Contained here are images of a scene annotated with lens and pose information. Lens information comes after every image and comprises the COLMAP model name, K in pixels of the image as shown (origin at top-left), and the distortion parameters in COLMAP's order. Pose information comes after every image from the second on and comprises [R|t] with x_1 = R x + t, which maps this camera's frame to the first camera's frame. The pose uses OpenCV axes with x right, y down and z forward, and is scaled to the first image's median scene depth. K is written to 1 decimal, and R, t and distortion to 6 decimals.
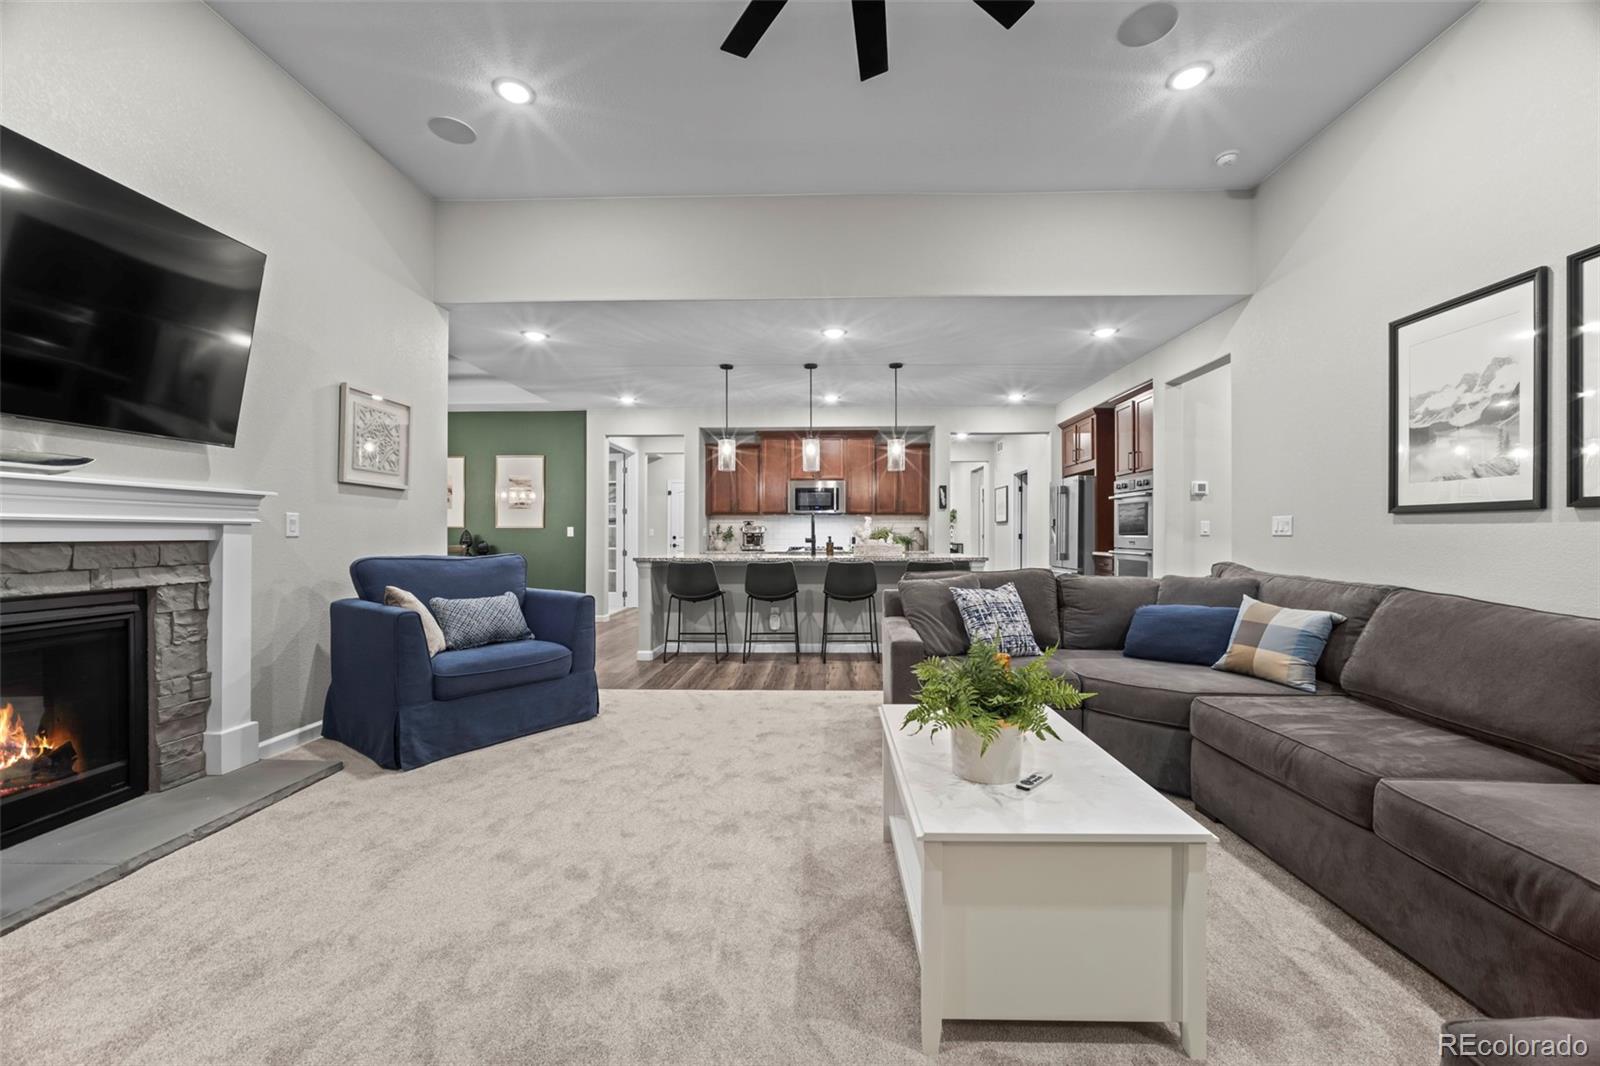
lens RADIAL K [[620.5, 0, 804.8], [0, 620.5, 536.6], [0, 0, 1]] dist [-0.009011, 0.002463]
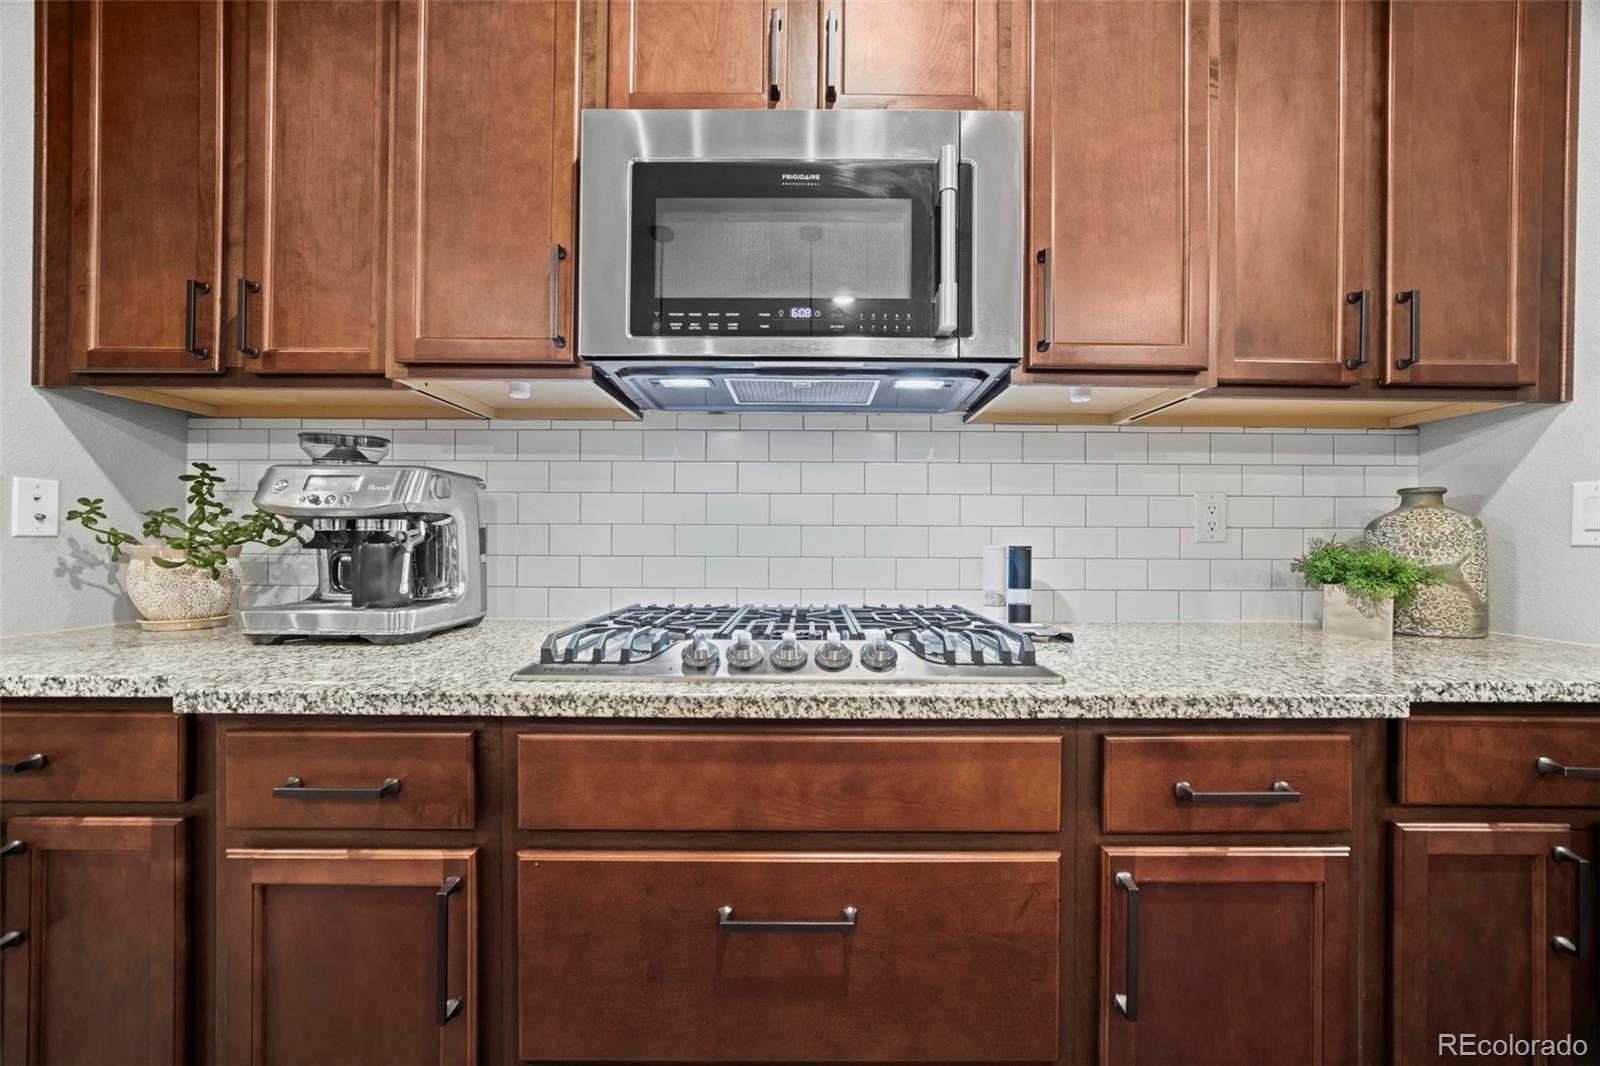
lens RADIAL K [[620.5, 0, 804.0], [0, 620.5, 544.2], [0, 0, 1]] dist [-0.009011, 0.002463]
pose [[0.999461, 0.005370, 0.032382, 0.016862], [-0.005366, 0.999986, -0.000210, 0.000438], [-0.032383, 0.000037, 0.999476, 0.902992]]
